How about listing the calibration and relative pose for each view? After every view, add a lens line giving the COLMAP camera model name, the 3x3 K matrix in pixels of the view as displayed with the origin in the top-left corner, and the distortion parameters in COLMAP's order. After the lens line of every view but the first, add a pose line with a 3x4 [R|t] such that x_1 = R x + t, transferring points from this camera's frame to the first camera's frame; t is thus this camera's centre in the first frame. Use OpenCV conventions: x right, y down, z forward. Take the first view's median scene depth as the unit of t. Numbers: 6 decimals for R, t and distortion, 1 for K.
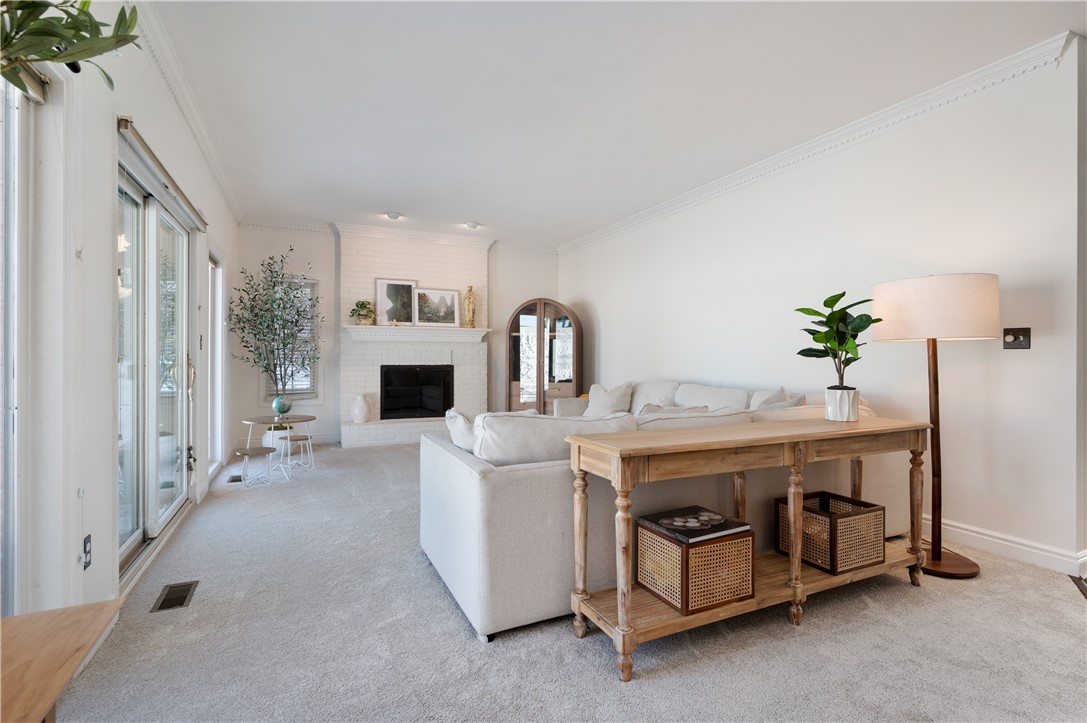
lens RADIAL K [[488.8, 0, 512.5], [0, 488.8, 364.1], [0, 0, 1]] dist [0.002422, 0.000483]
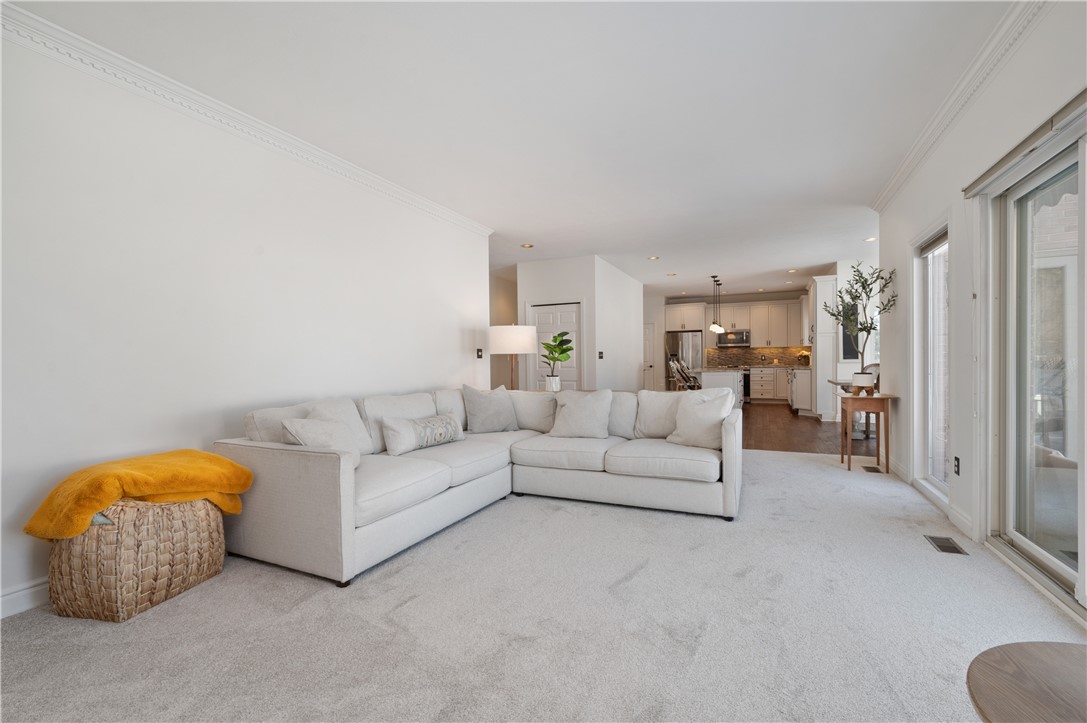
lens RADIAL K [[478.3, 0, 543.1], [0, 478.3, 362.2], [0, 0, 1]] dist [-0.002346, -0.000143]
pose [[-0.644116, 0.002024, 0.764925, -0.374527], [0.024102, 0.999554, 0.017650, -0.020289], [-0.764548, 0.029805, -0.643877, 1.006860]]
